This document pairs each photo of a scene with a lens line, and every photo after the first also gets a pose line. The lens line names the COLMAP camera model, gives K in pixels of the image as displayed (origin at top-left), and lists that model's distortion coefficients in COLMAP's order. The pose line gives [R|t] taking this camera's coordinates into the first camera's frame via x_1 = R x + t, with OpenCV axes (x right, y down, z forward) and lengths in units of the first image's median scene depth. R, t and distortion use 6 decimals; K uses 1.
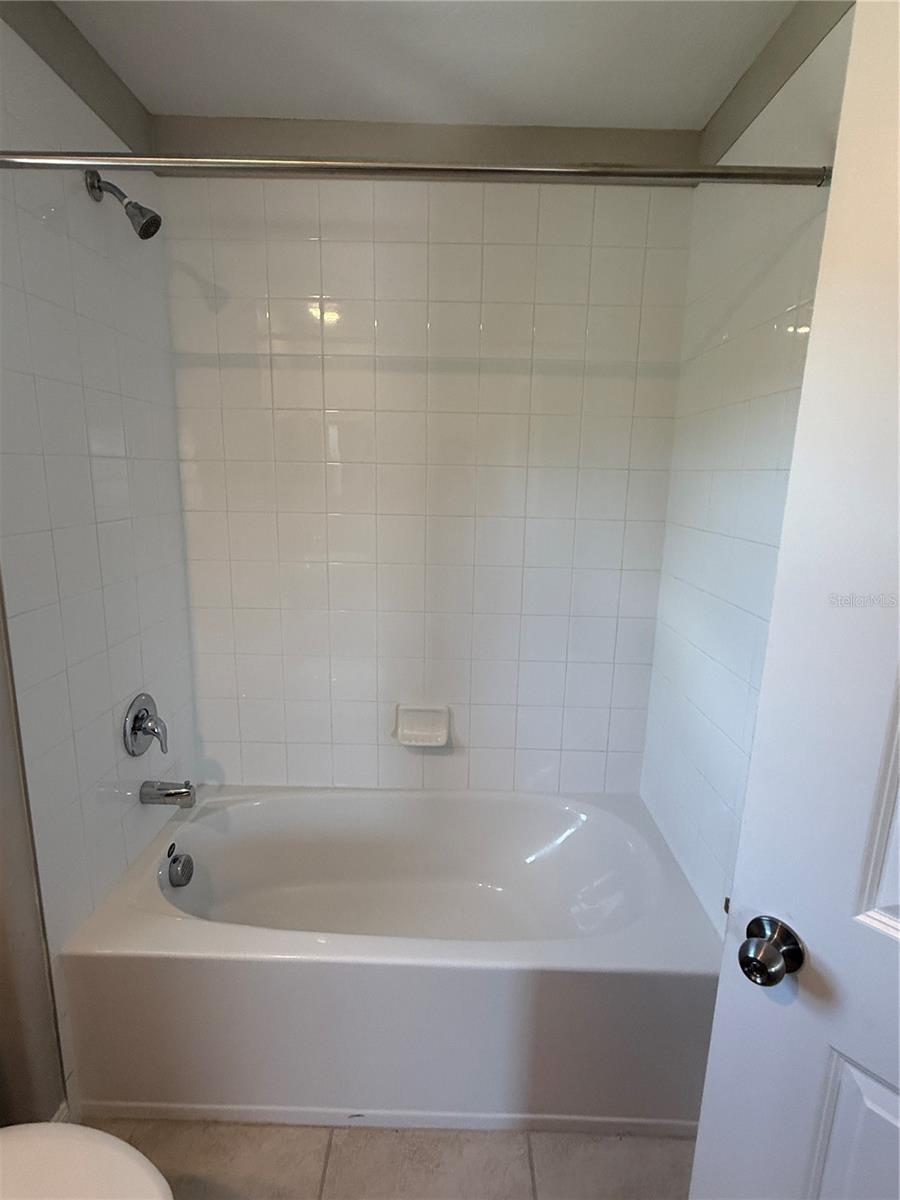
lens RADIAL K [[595.2, 0, 451.6], [0, 595.2, 593.4], [0, 0, 1]] dist [-0.000748, -0.000802]
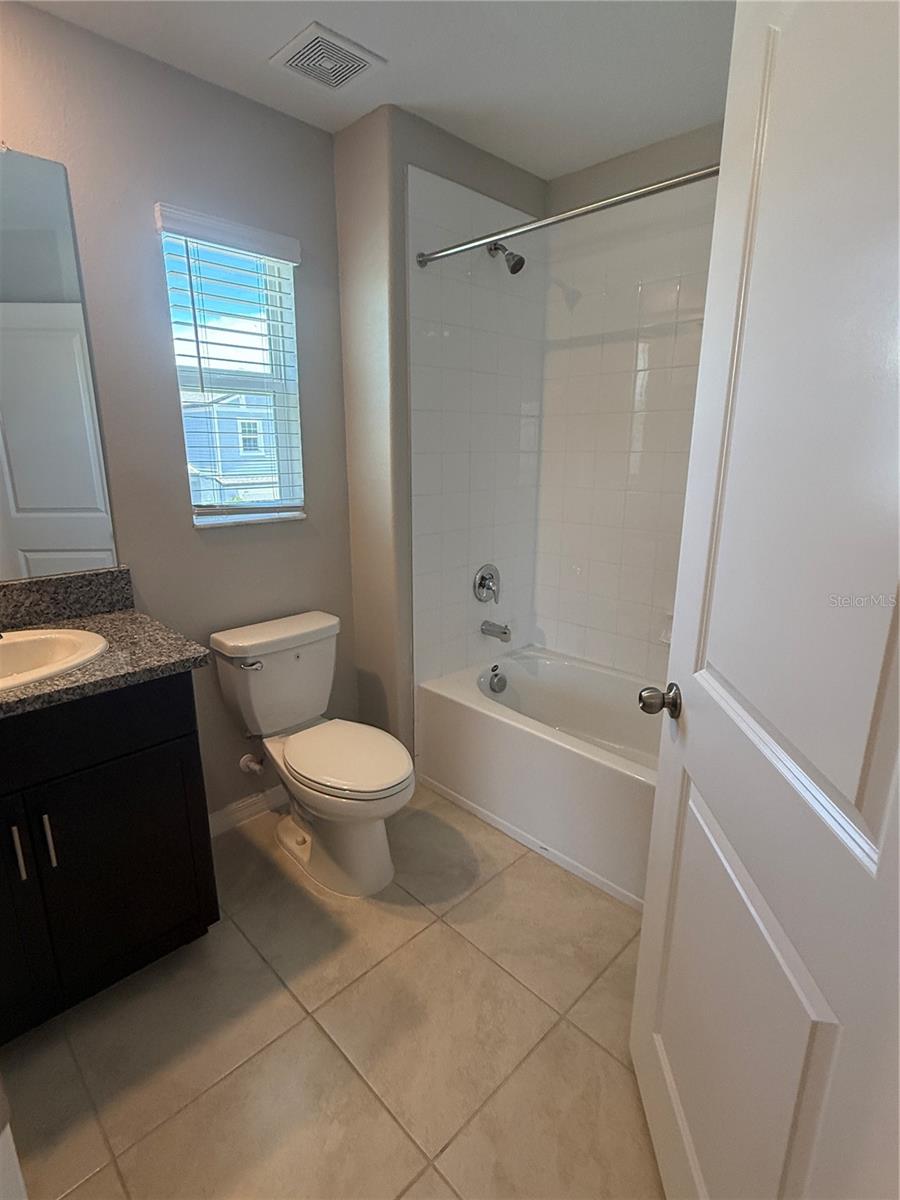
lens RADIAL K [[595.2, 0, 451.6], [0, 595.2, 592.0], [0, 0, 1]] dist [-0.000748, -0.000802]
pose [[0.706429, 0.147250, -0.692297, 0.523116], [-0.120274, 0.988868, 0.087601, 0.113525], [0.697490, 0.021382, 0.716276, -0.212744]]
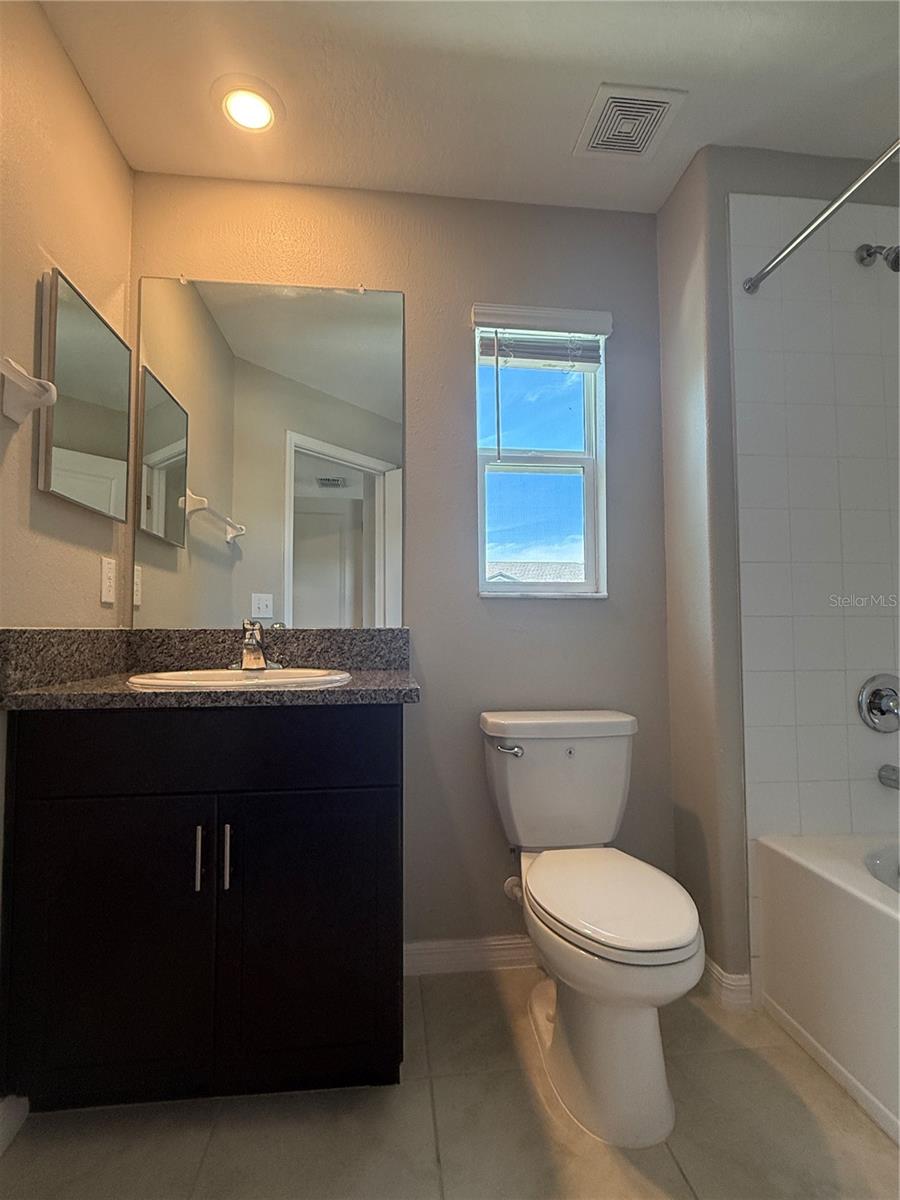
lens RADIAL K [[595.2, 0, 452.7], [0, 595.2, 593.9], [0, 0, 1]] dist [-0.000748, -0.000802]
pose [[0.116430, -0.084744, -0.989577, 0.436745], [-0.183629, 0.977339, -0.105301, 0.281553], [0.976076, 0.193976, 0.098231, 0.126190]]
